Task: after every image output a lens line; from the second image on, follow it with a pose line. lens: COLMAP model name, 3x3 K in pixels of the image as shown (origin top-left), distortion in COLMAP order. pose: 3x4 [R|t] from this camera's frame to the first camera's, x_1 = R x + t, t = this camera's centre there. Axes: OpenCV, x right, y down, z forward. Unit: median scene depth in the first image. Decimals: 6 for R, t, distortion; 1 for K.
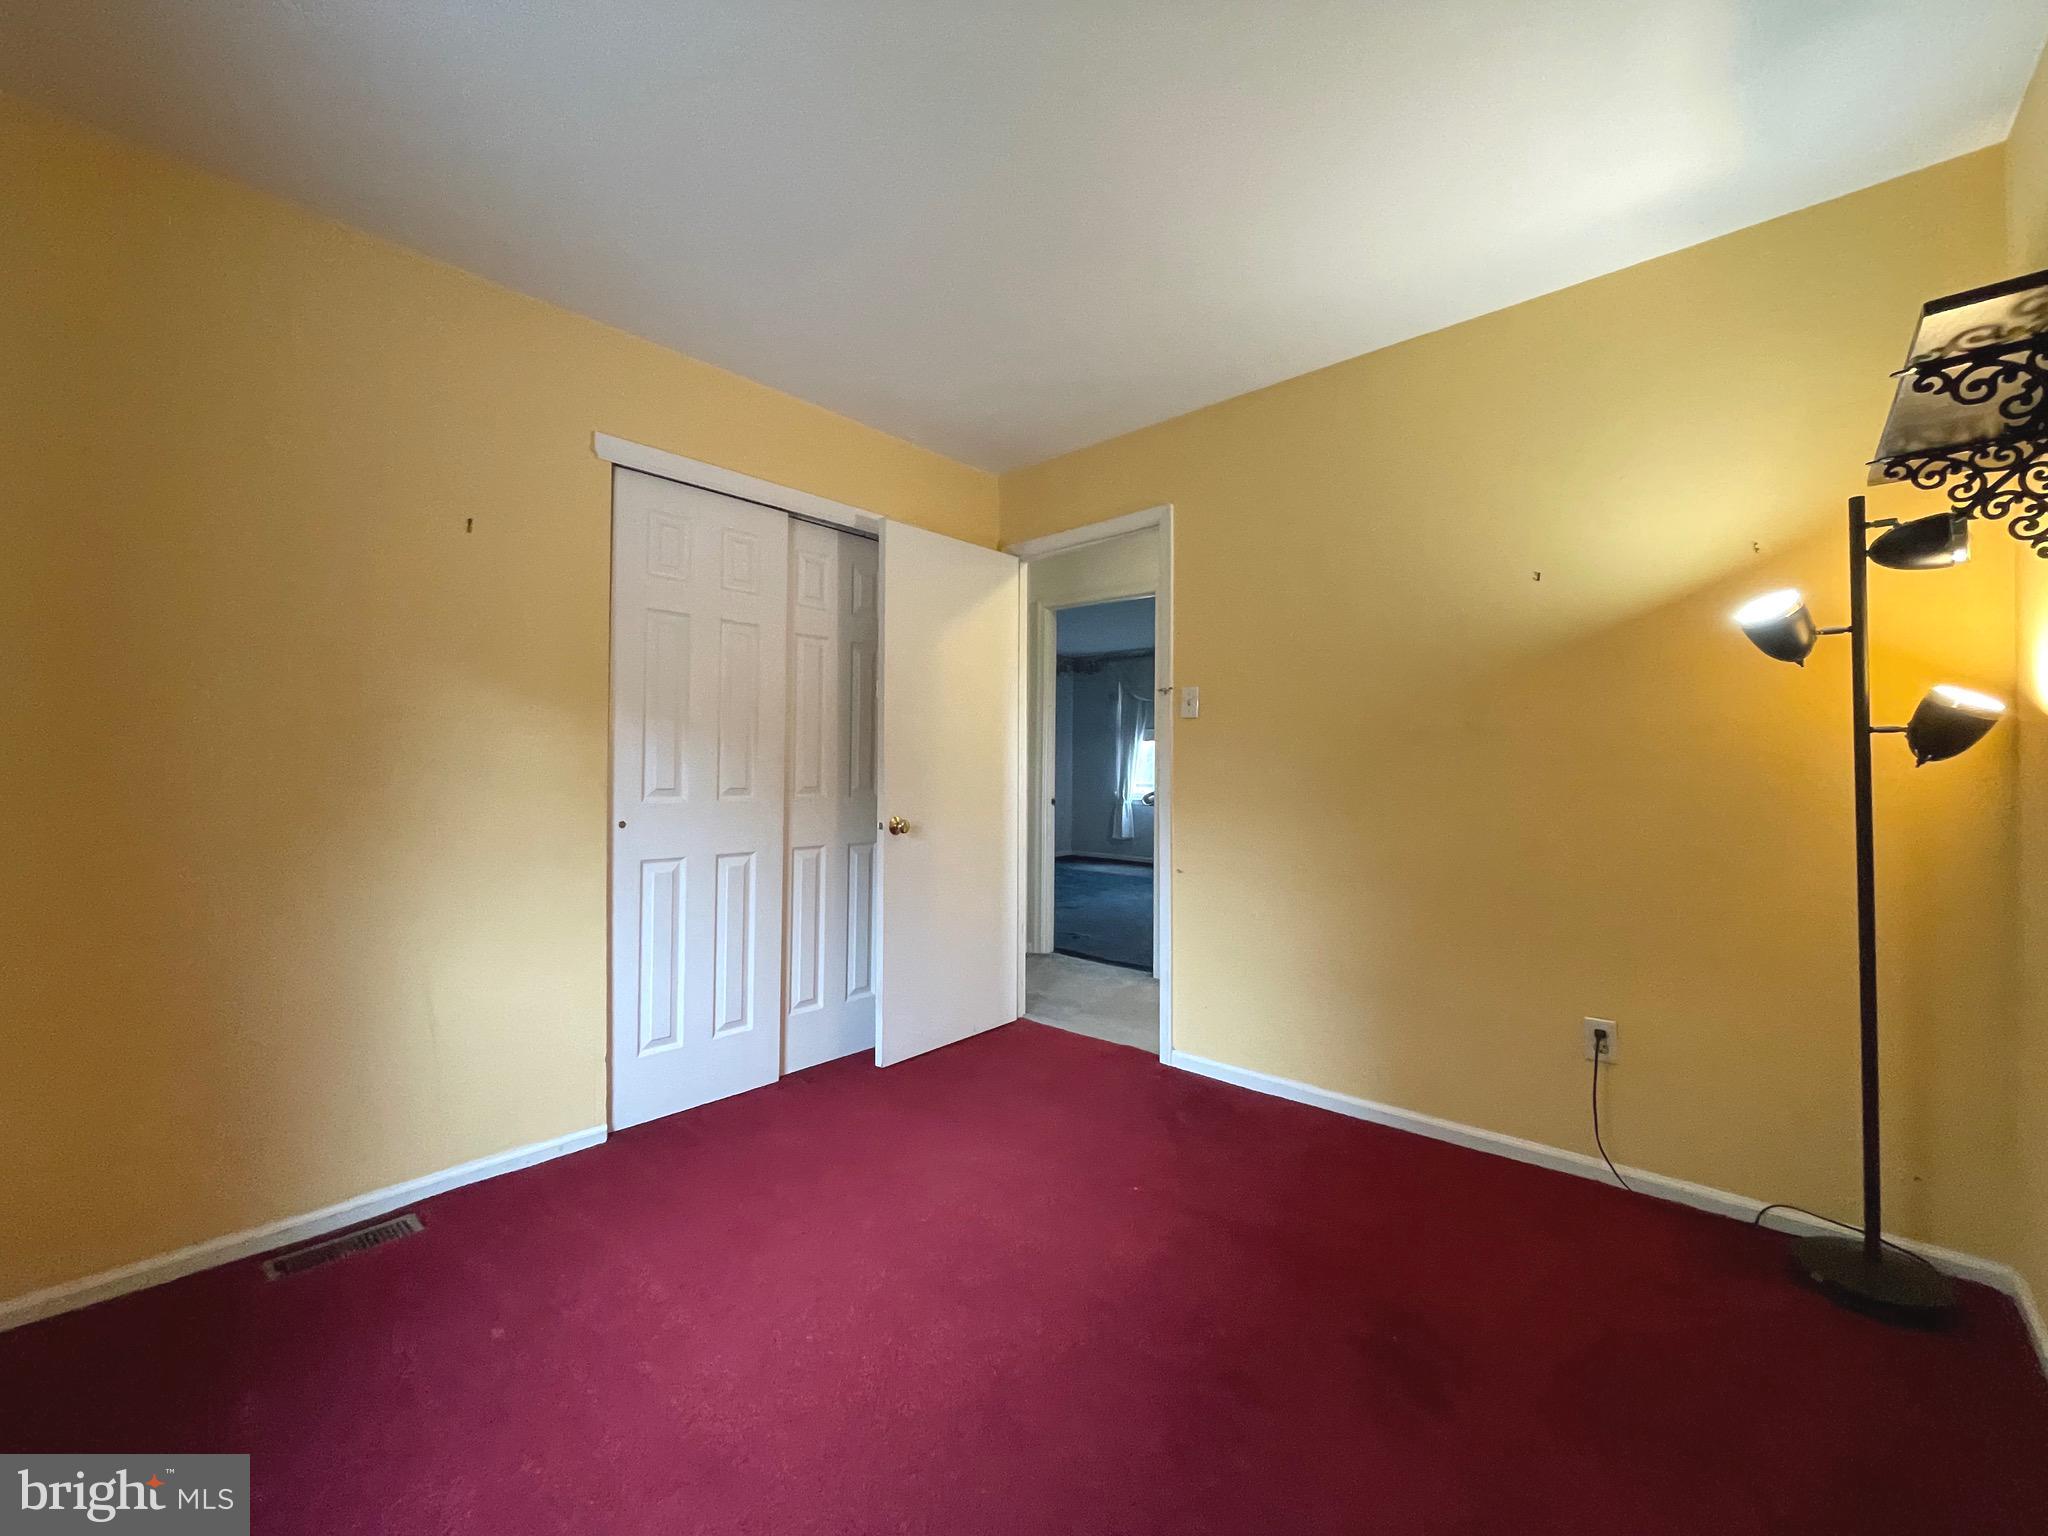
lens RADIAL K [[829.8, 0, 1024.0], [0, 829.8, 755.2], [0, 0, 1]] dist [0.000557, -0.000117]
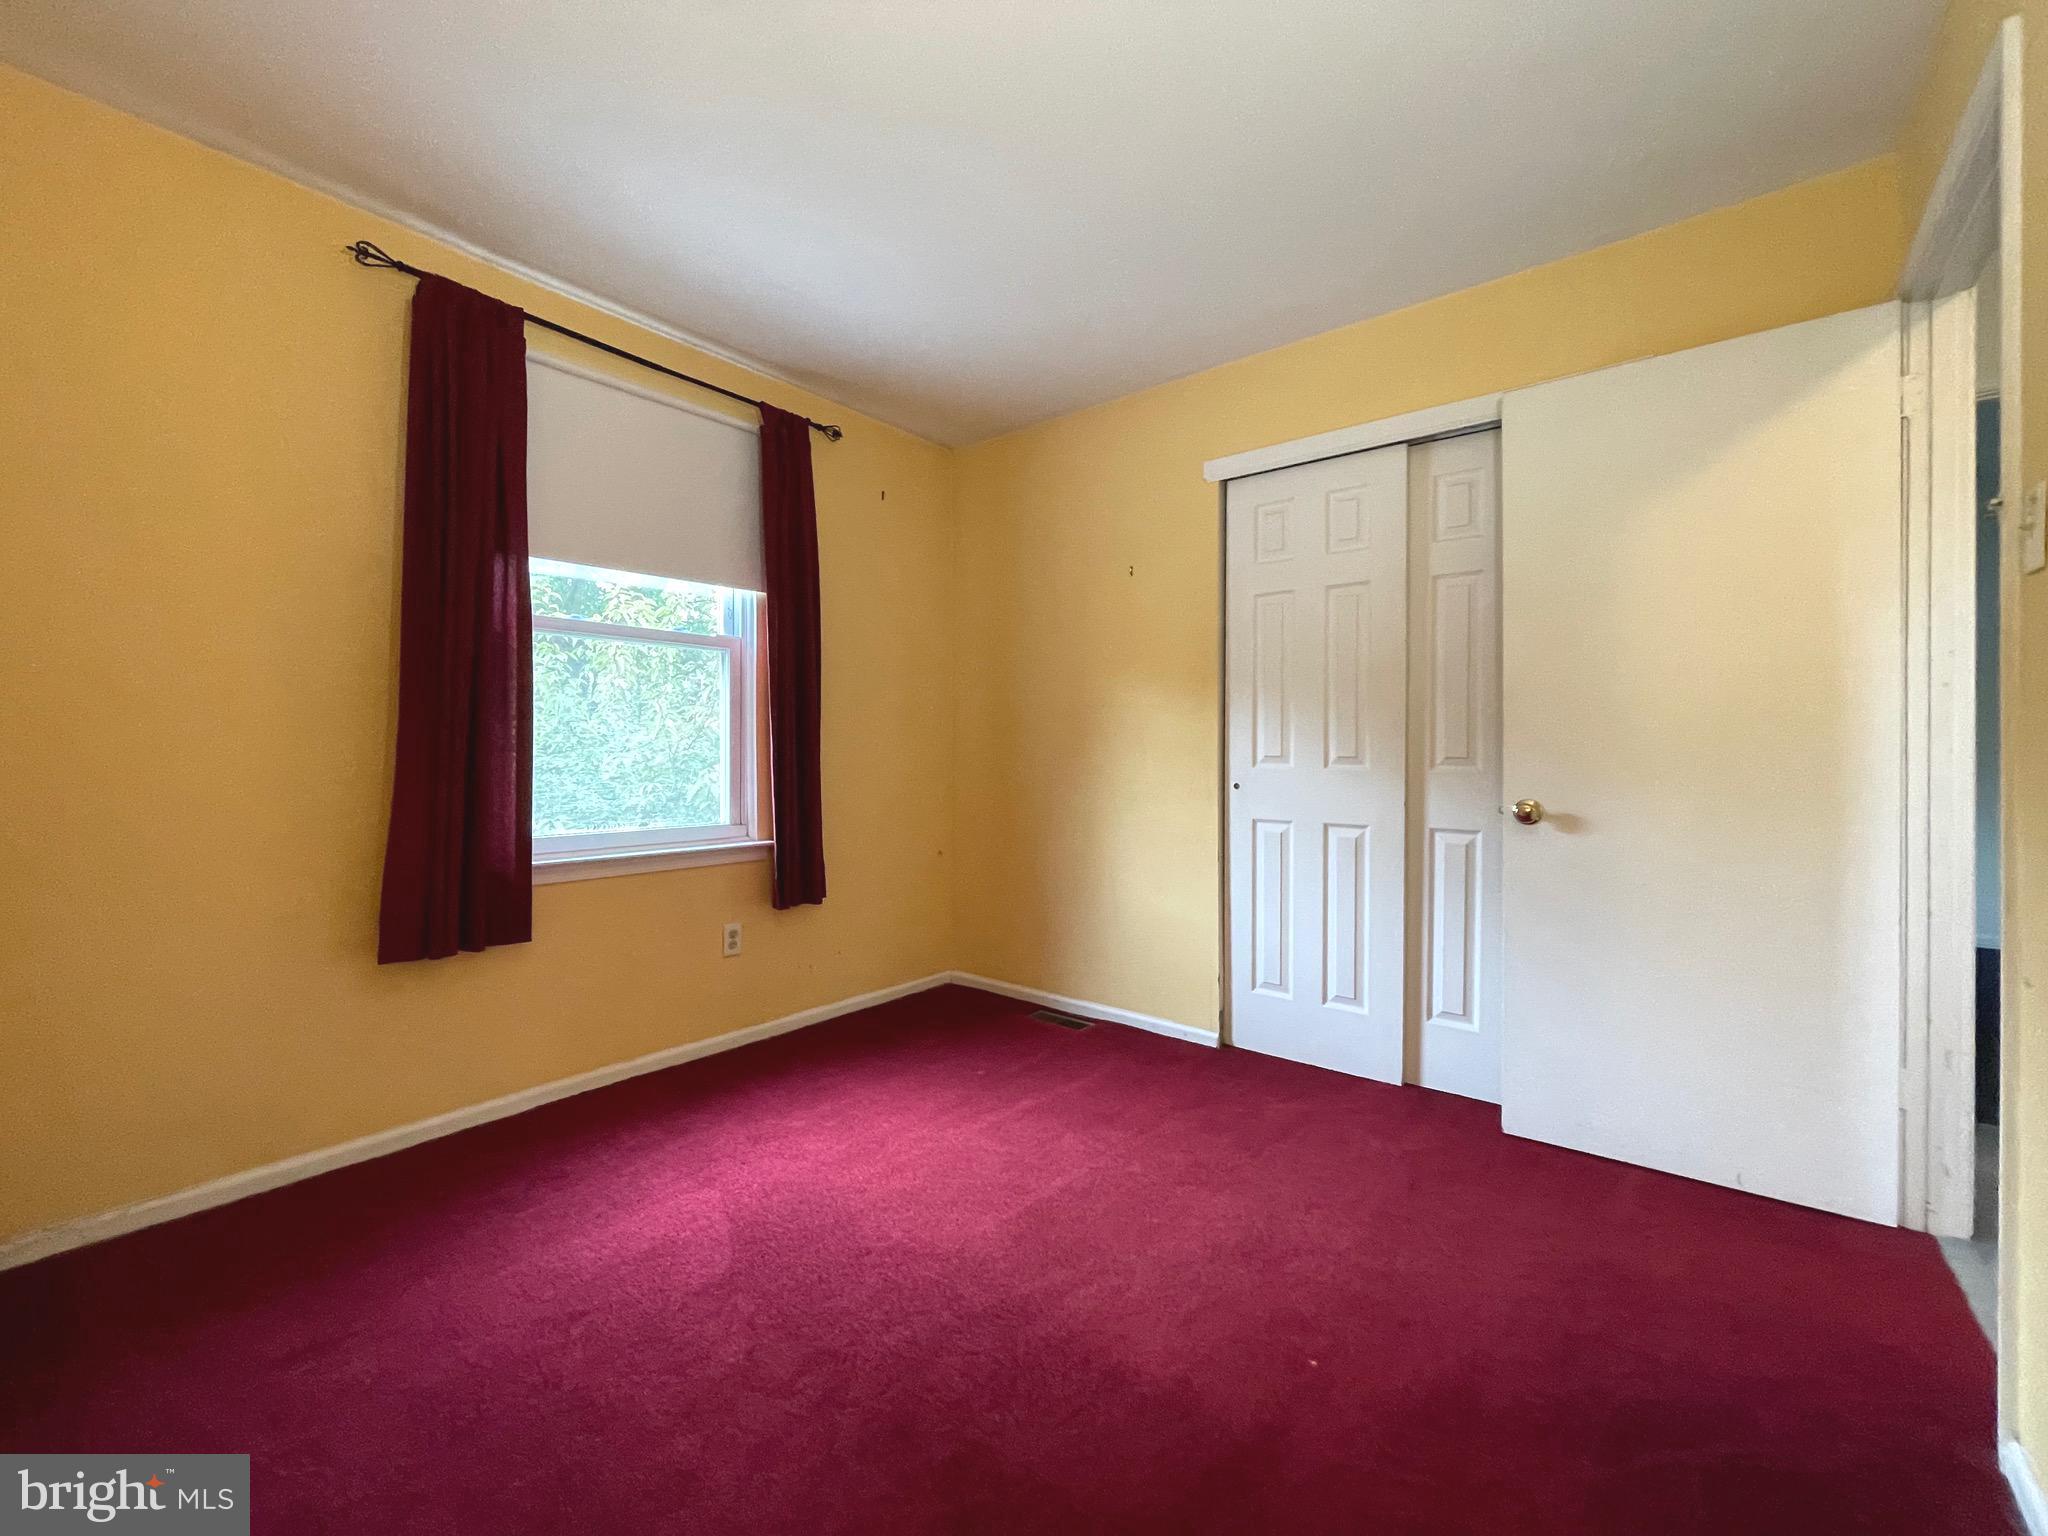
lens RADIAL K [[829.8, 0, 1024.0], [0, 829.8, 755.2], [0, 0, 1]] dist [0.000557, -0.000117]
pose [[0.042283, -0.001065, -0.999105, 0.597221], [0.016156, 0.999869, -0.000382, 0.031545], [0.998975, -0.016126, 0.042295, 0.582205]]
